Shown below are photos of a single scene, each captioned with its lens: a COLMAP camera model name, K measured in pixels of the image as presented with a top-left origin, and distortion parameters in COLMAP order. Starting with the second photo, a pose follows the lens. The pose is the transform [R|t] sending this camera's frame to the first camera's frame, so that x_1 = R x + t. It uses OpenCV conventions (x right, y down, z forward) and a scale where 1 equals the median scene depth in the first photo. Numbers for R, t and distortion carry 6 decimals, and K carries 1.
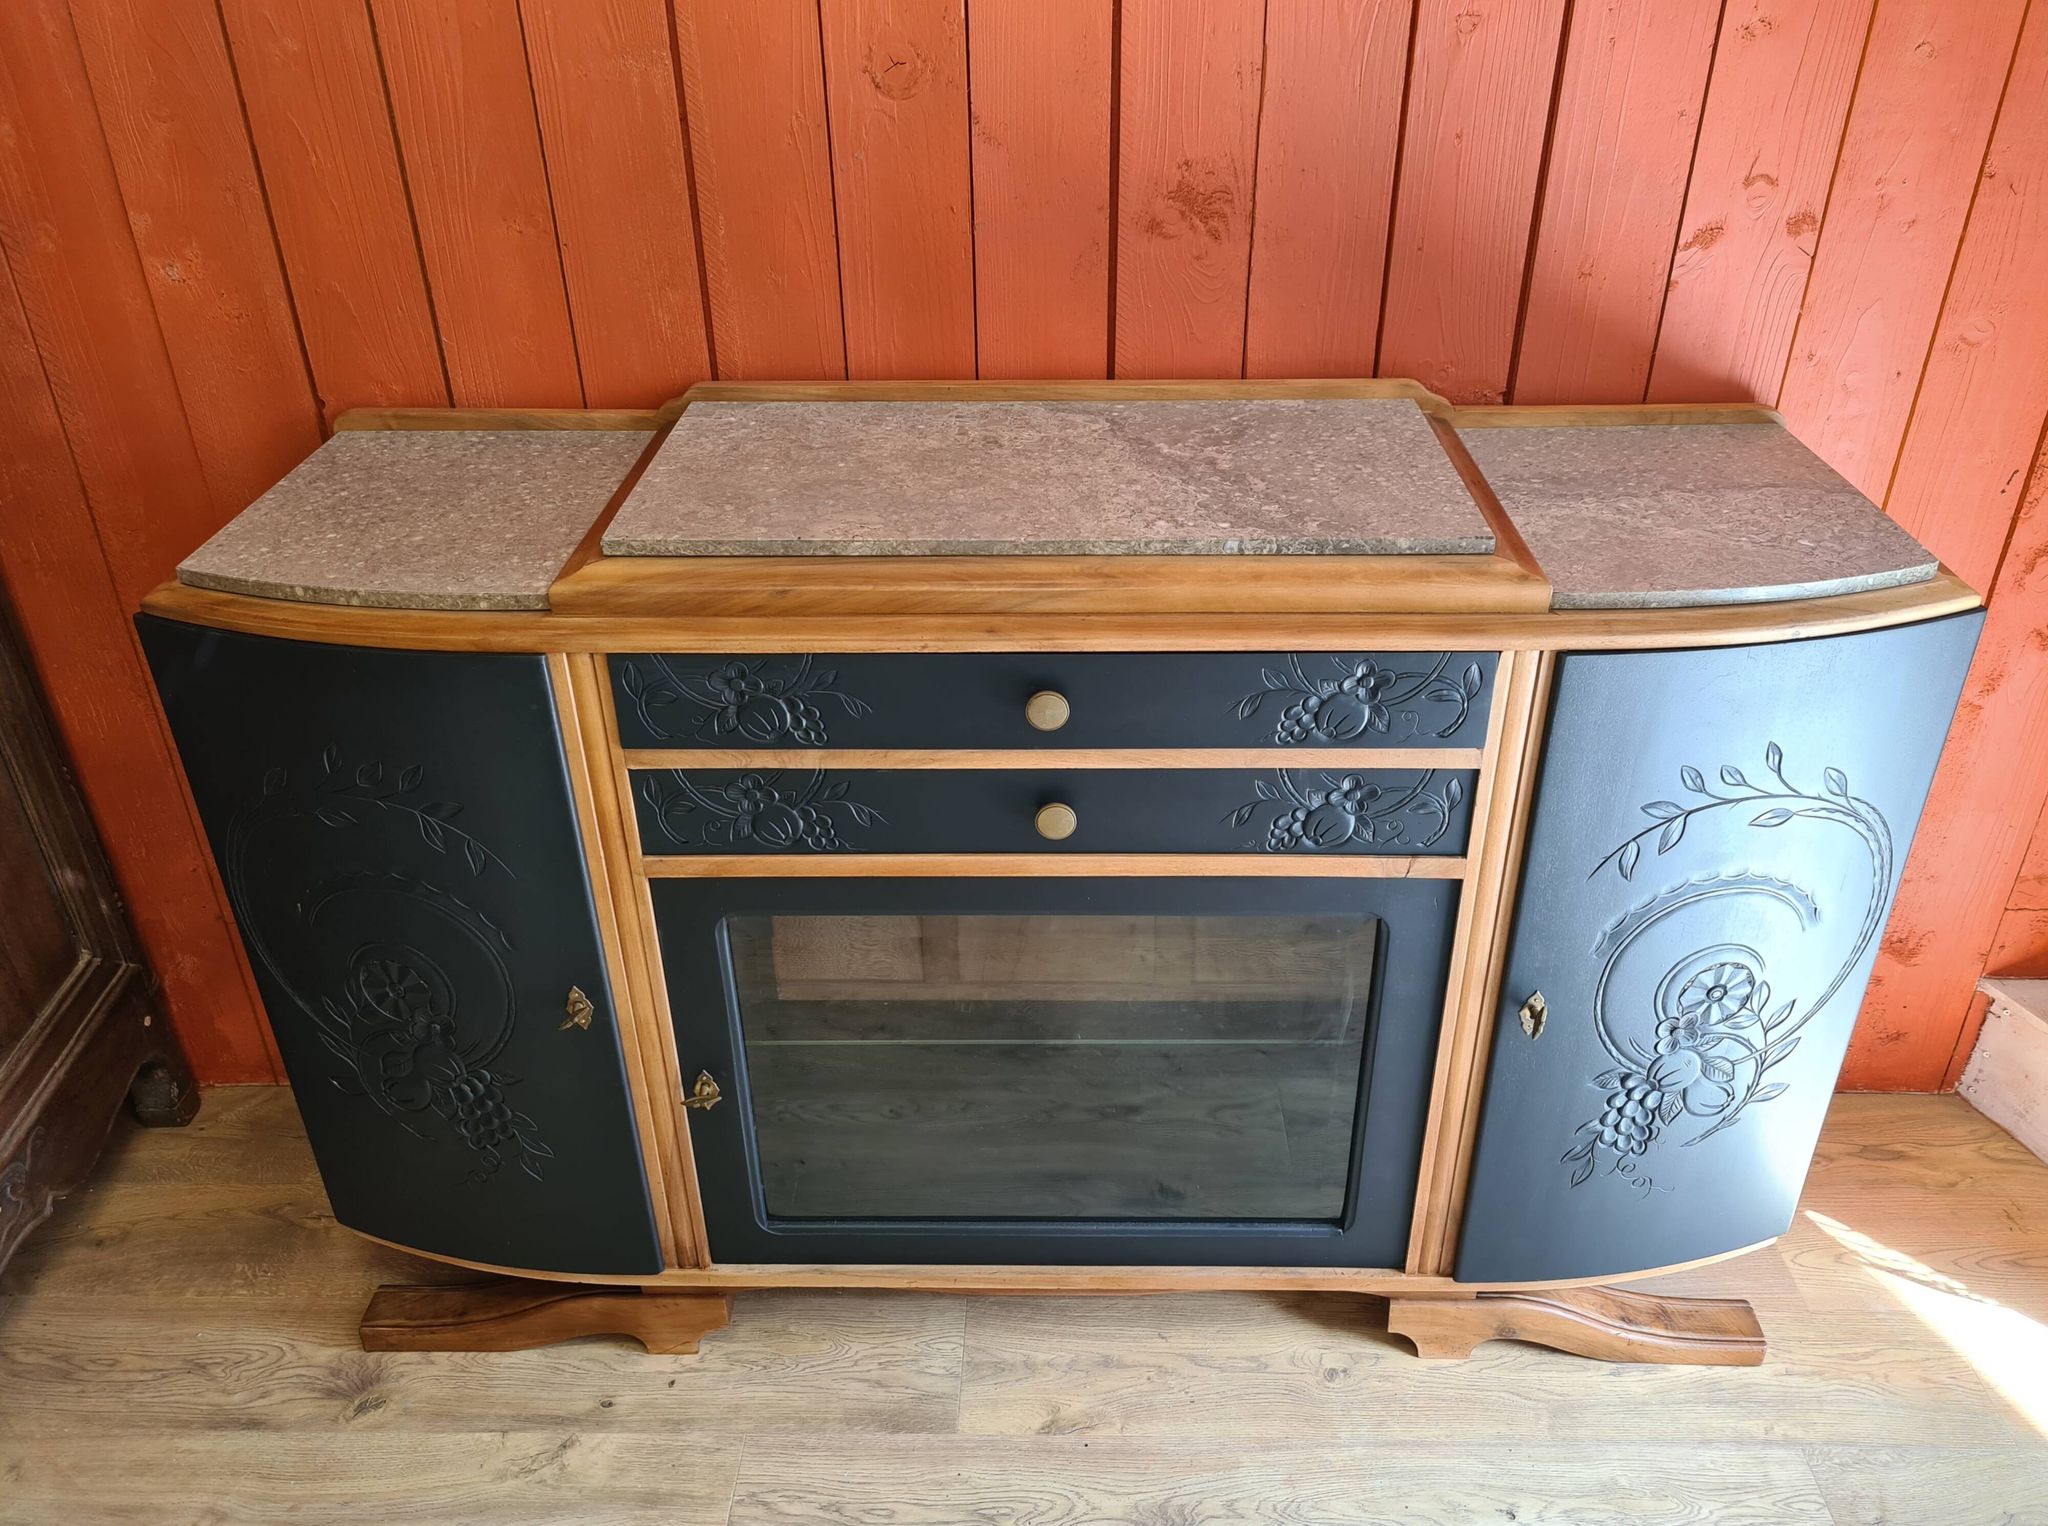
lens RADIAL K [[1562.1, 0, 1045.2], [0, 1562.1, 750.7], [0, 0, 1]] dist [0.069357, -0.068677]
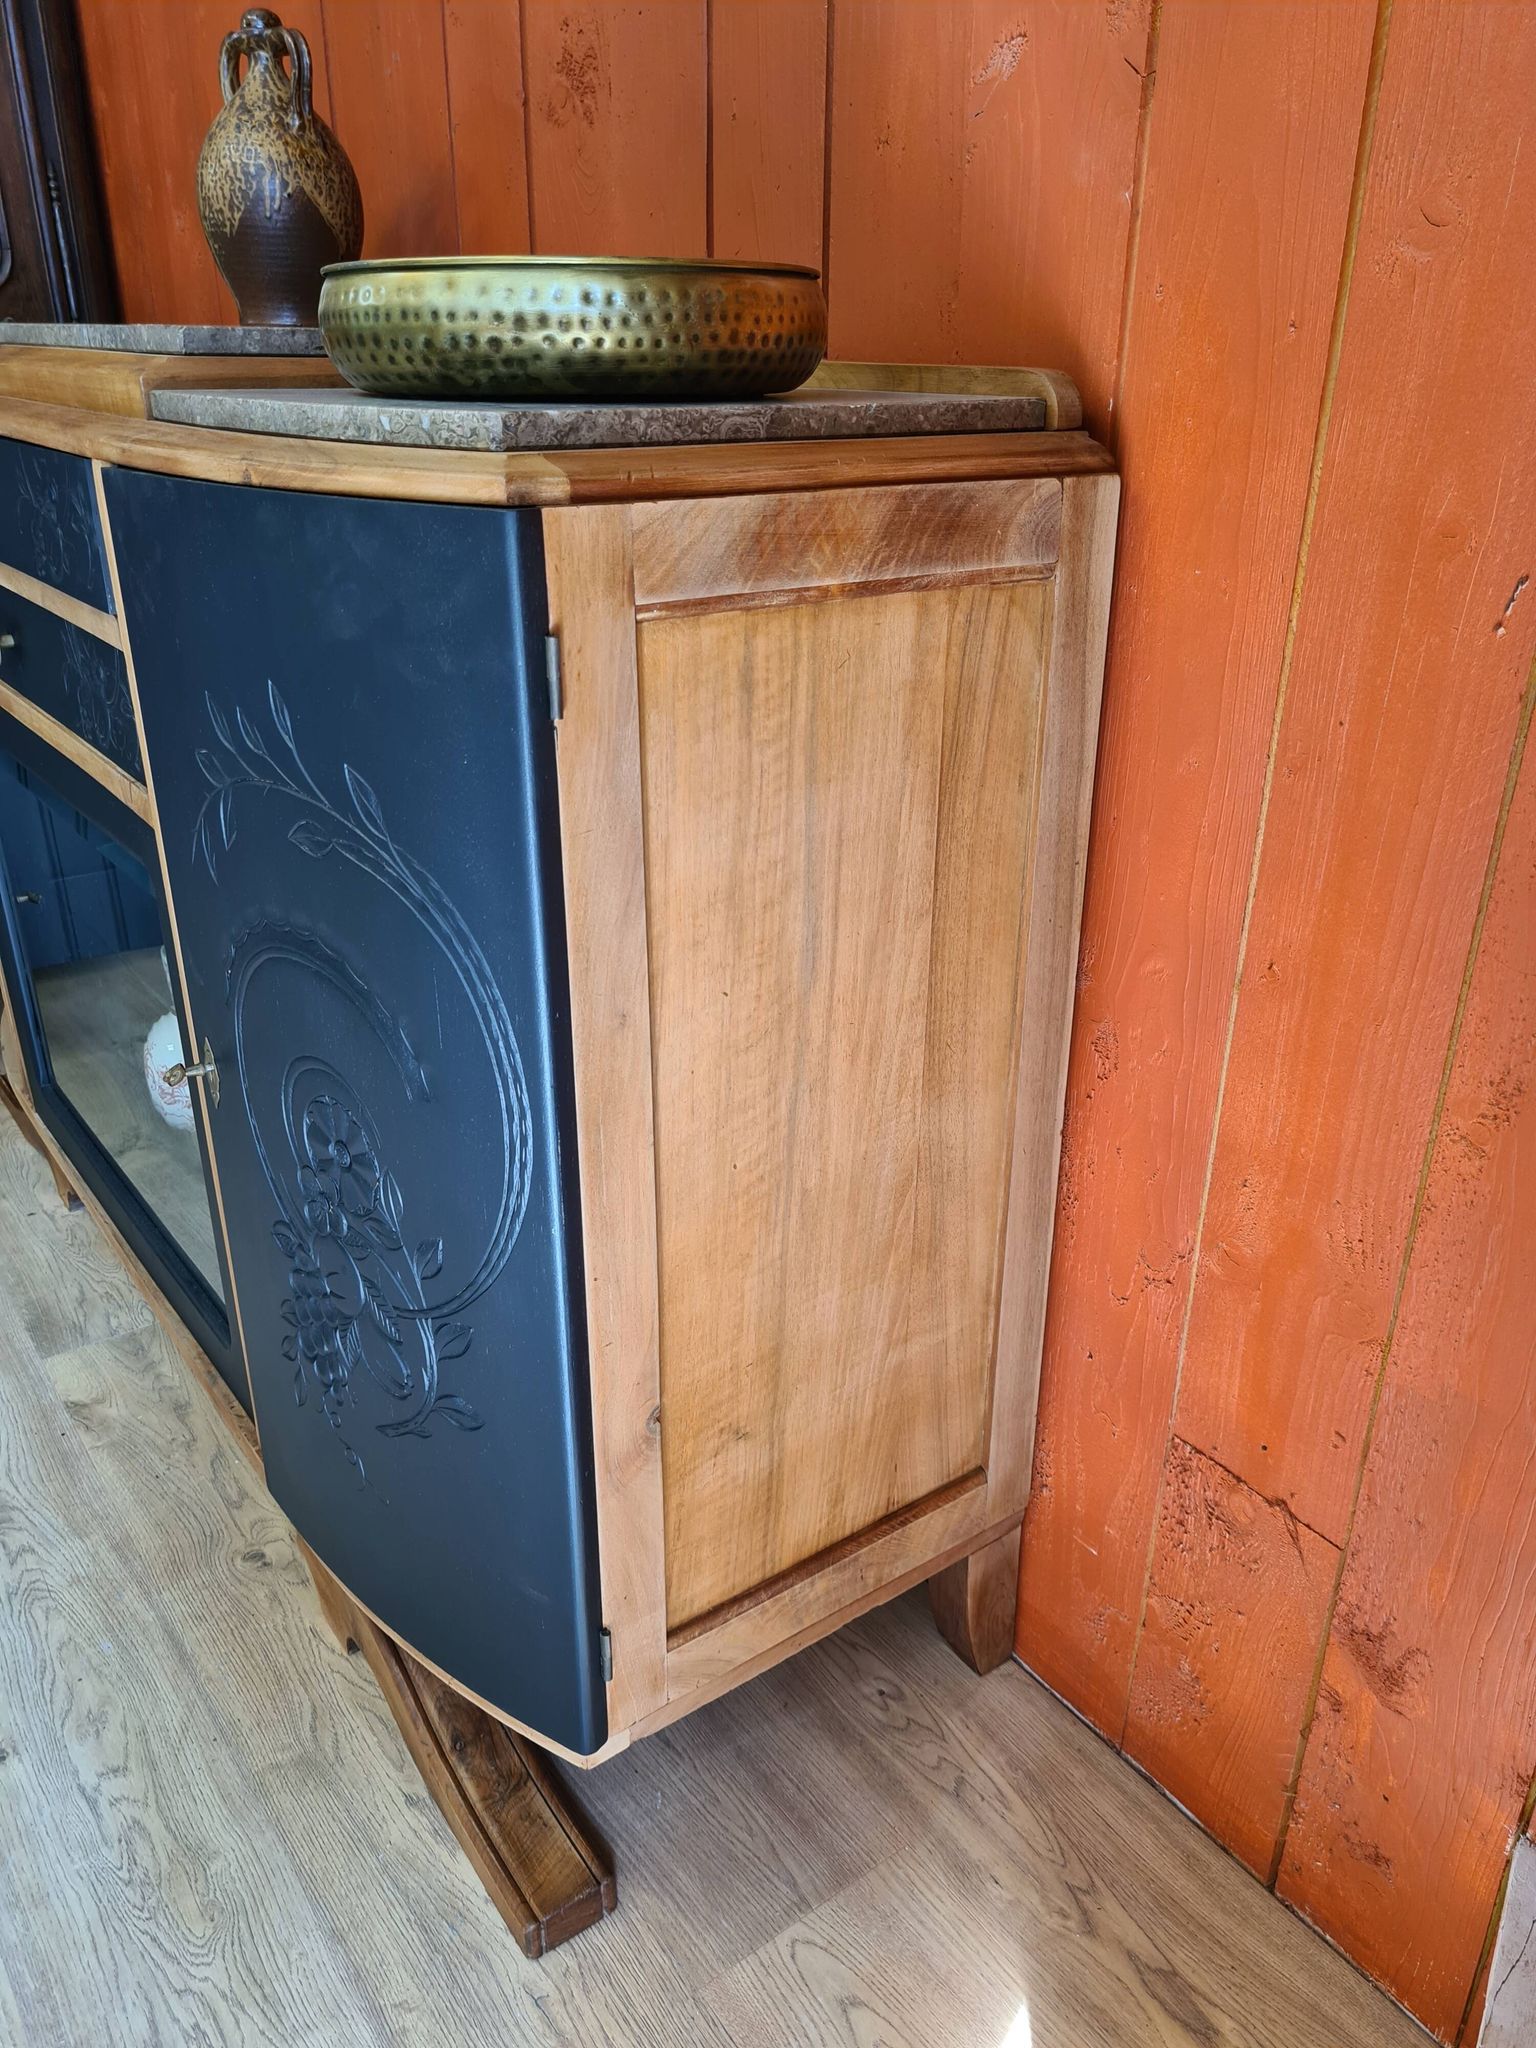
lens RADIAL K [[1562.1, 0, 800.0], [0, 1562.1, 1050.1], [0, 0, 1]] dist [0.069357, -0.068677]
pose [[0.607106, 0.342985, -0.716786, 0.904321], [-0.420582, 0.904035, 0.076358, -0.006990], [0.674190, 0.255110, 0.693099, 0.631196]]
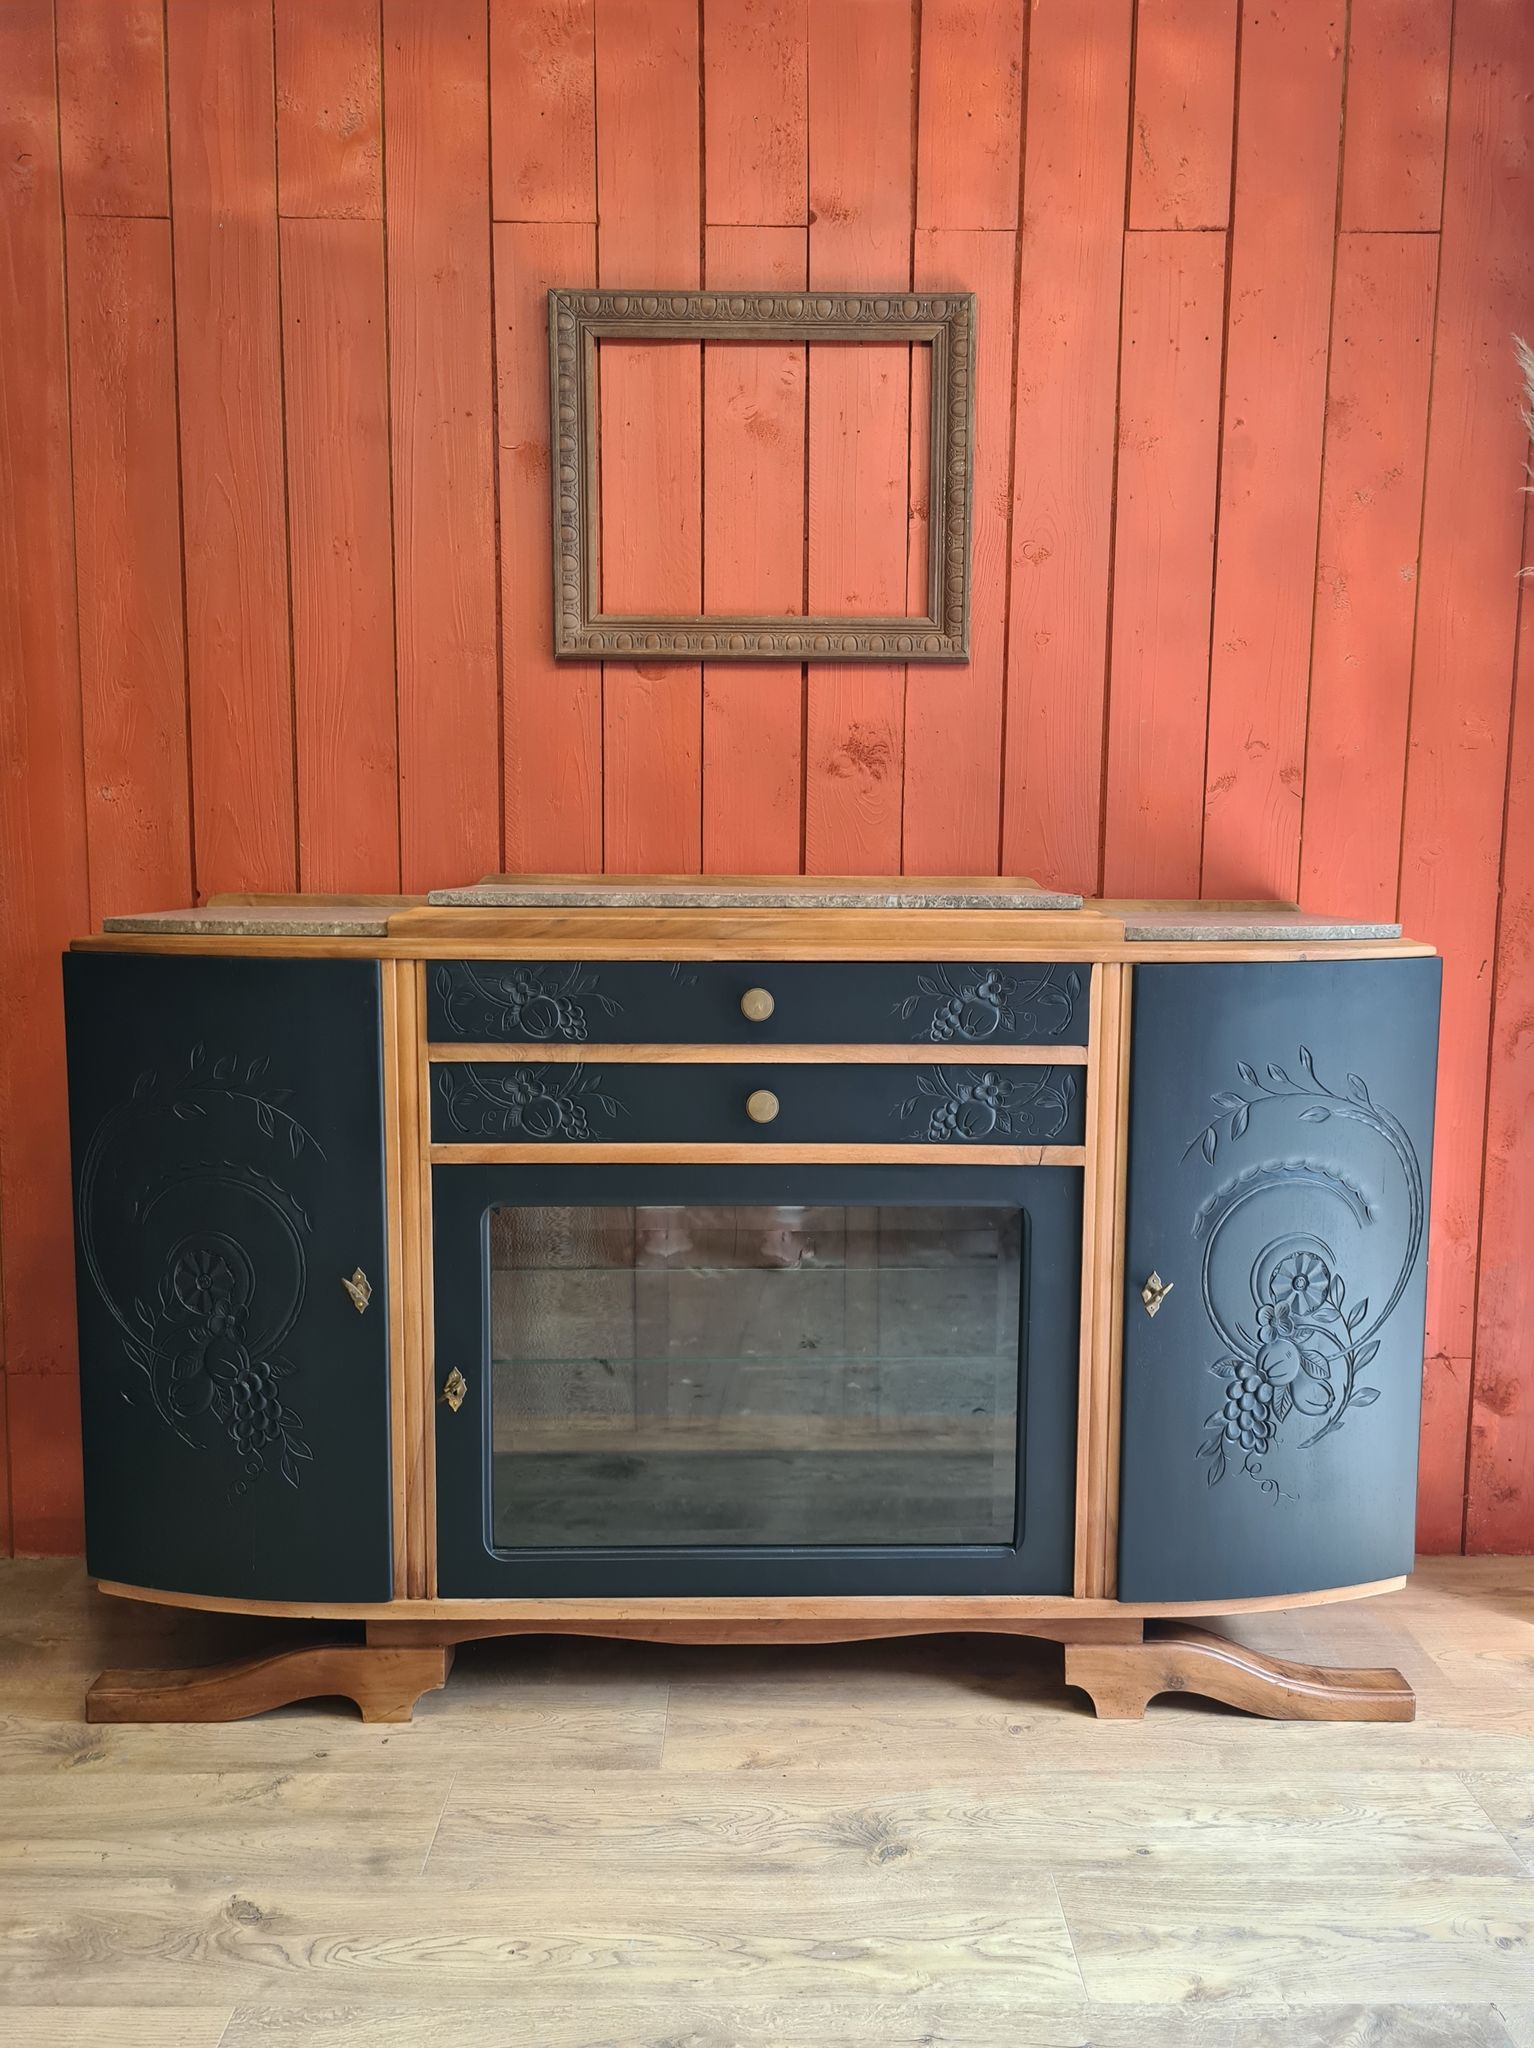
lens RADIAL K [[1562.1, 0, 790.5], [0, 1562.1, 1025.8], [0, 0, 1]] dist [0.069357, -0.068677]
pose [[0.999300, 0.013053, 0.035048, -0.013848], [0.002520, 0.911493, -0.411308, 0.440477], [-0.037315, 0.411109, 0.910822, -0.166083]]
